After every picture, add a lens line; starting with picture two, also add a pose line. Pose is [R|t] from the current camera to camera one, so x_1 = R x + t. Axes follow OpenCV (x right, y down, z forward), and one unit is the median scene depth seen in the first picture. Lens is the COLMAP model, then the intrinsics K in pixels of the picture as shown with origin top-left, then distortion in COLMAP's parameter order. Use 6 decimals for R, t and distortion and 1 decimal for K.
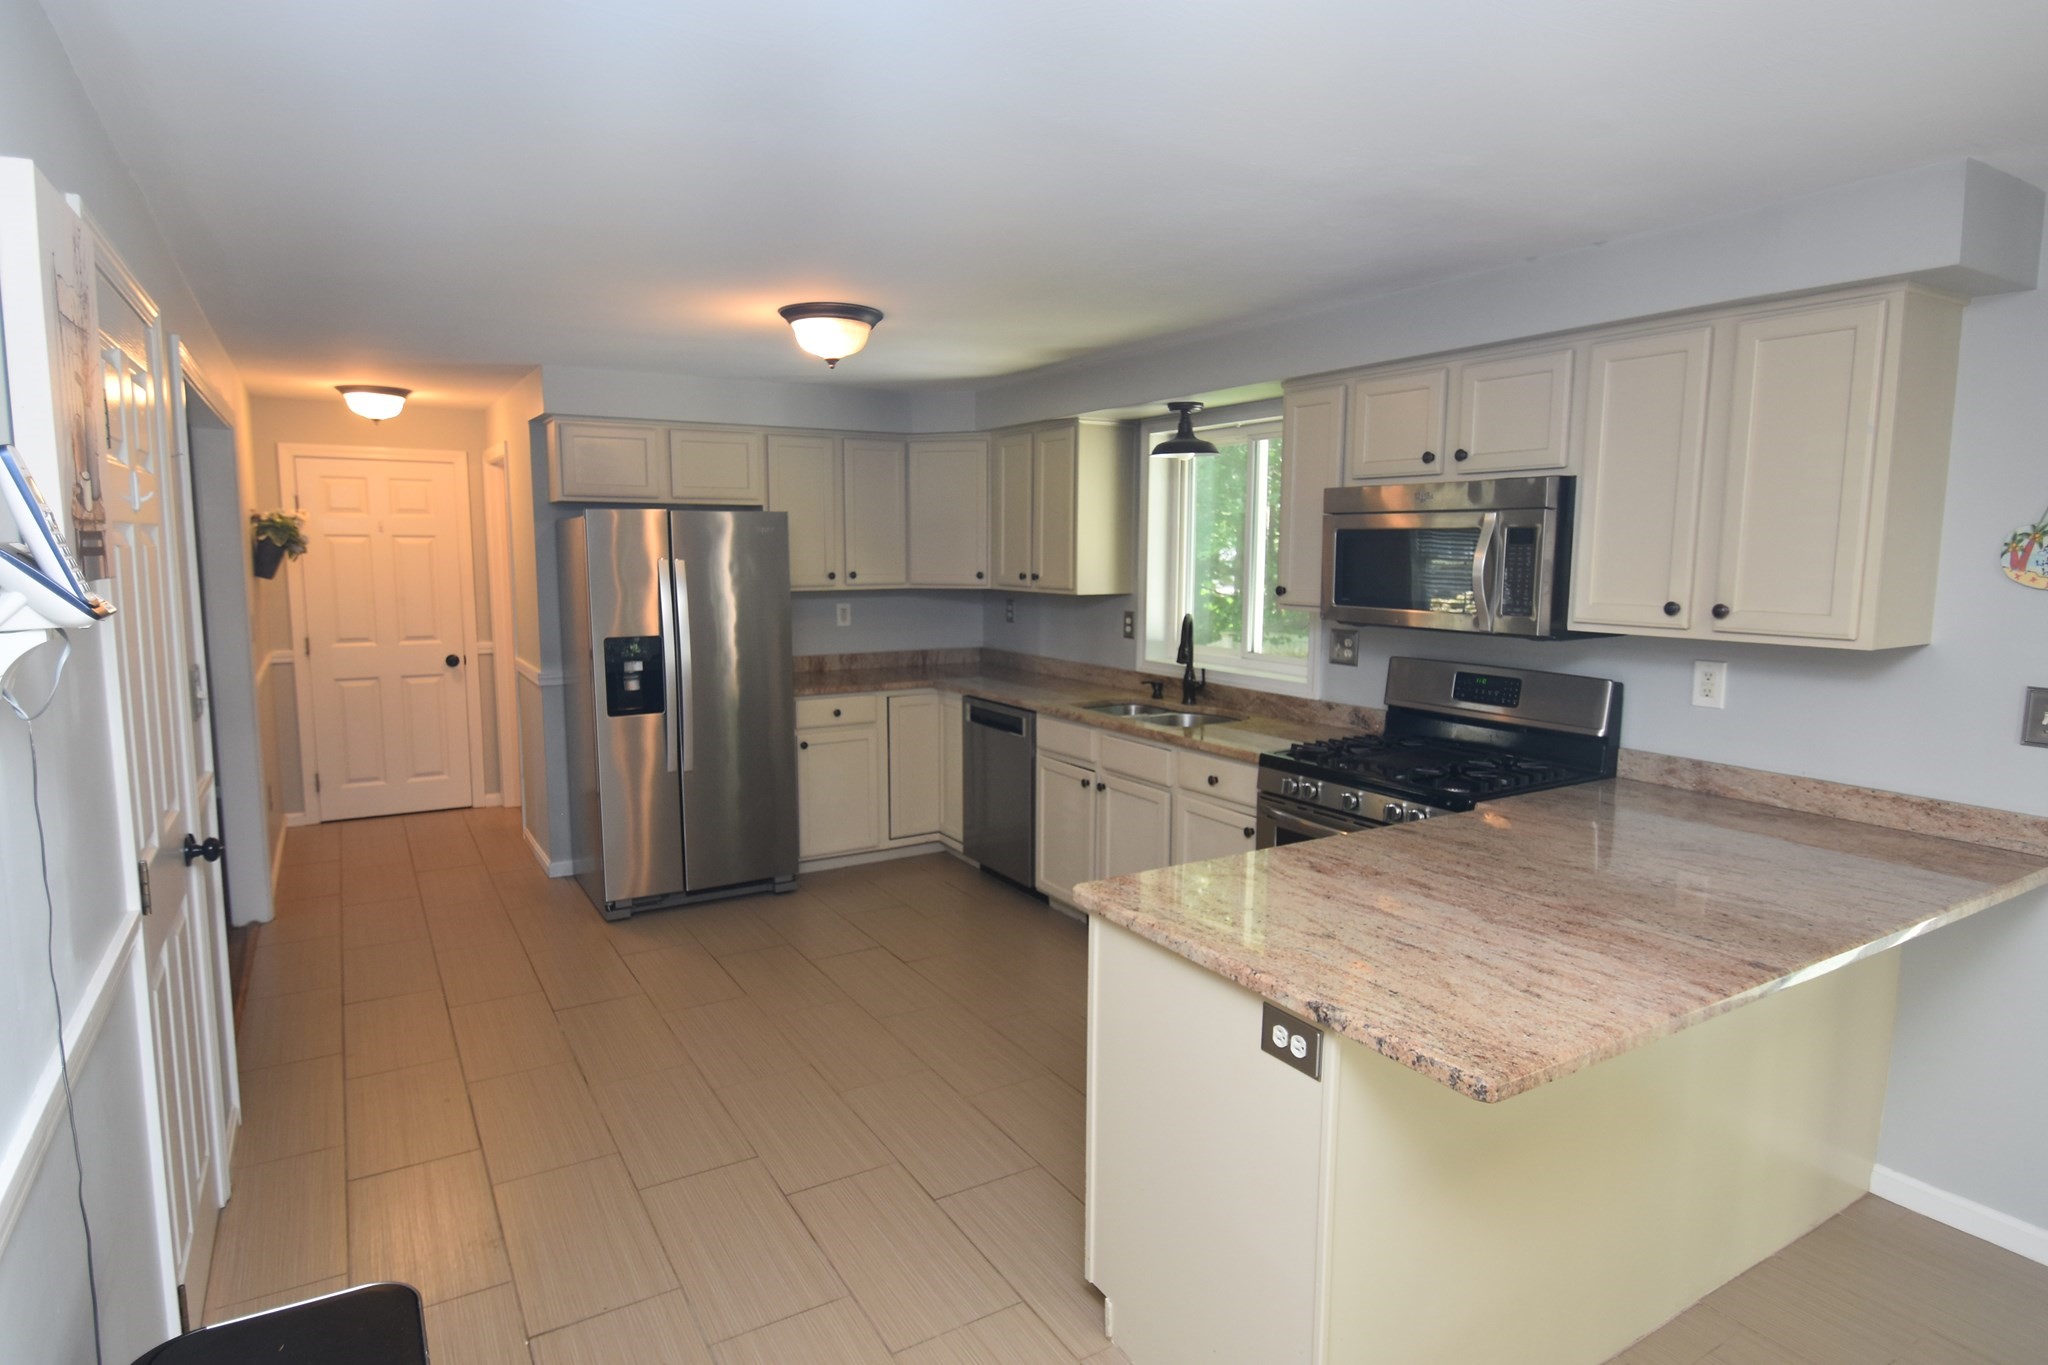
lens RADIAL K [[1114.4, 0, 992.7], [0, 1114.4, 680.7], [0, 0, 1]] dist [0.014691, -0.014958]
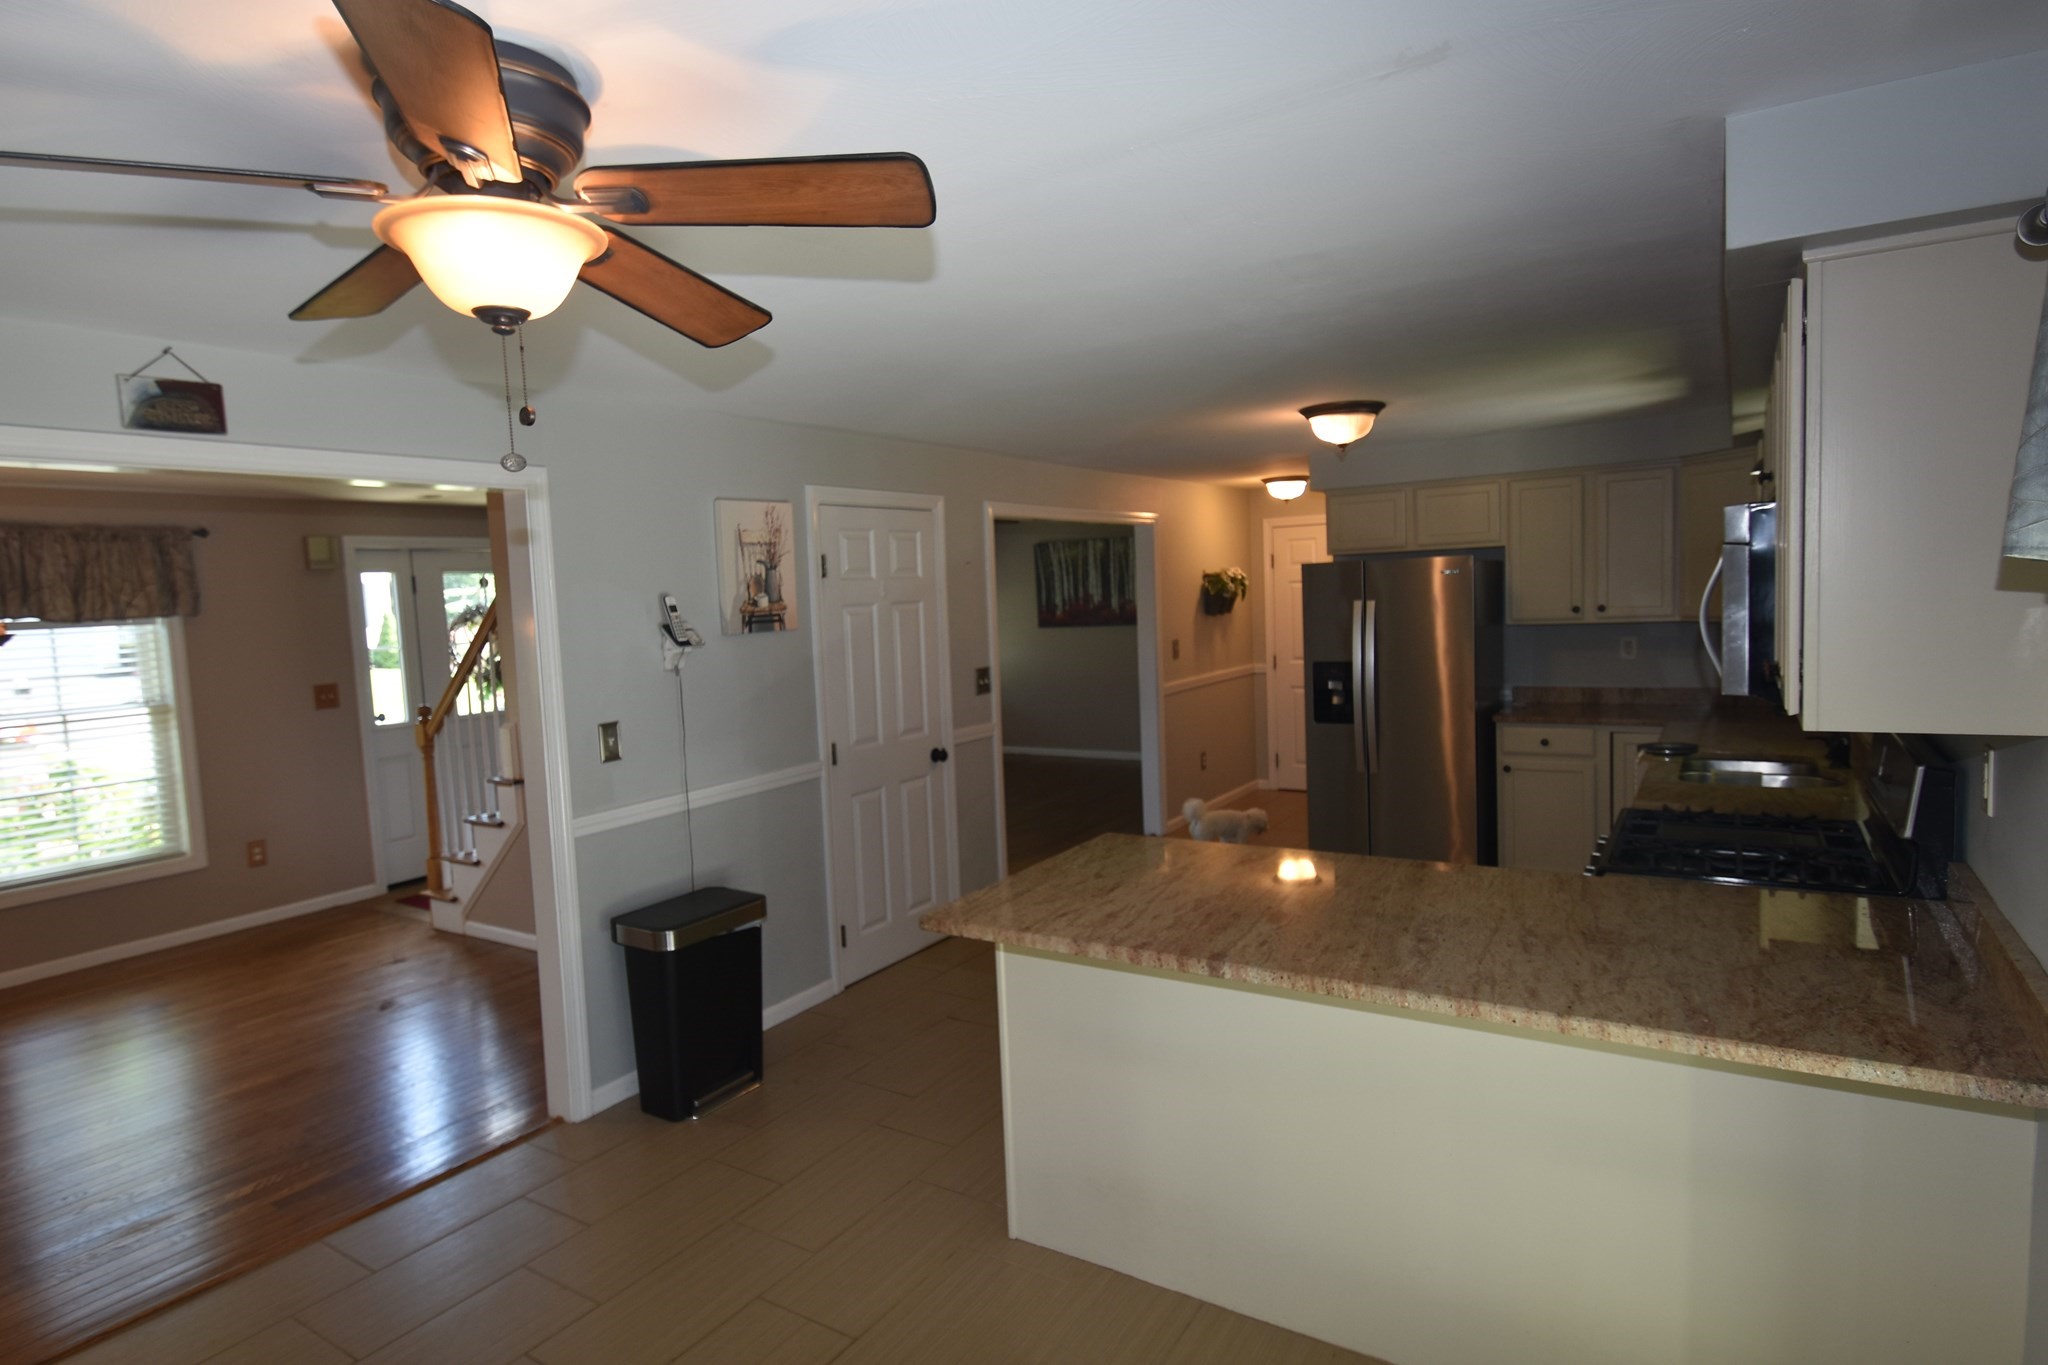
lens RADIAL K [[1114.4, 0, 994.1], [0, 1114.4, 683.1], [0, 0, 1]] dist [0.014691, -0.014958]
pose [[0.442779, 0.051123, -0.895172, 0.838880], [-0.065073, 0.997573, 0.024784, -0.027661], [0.894266, 0.047278, 0.445031, 0.118066]]
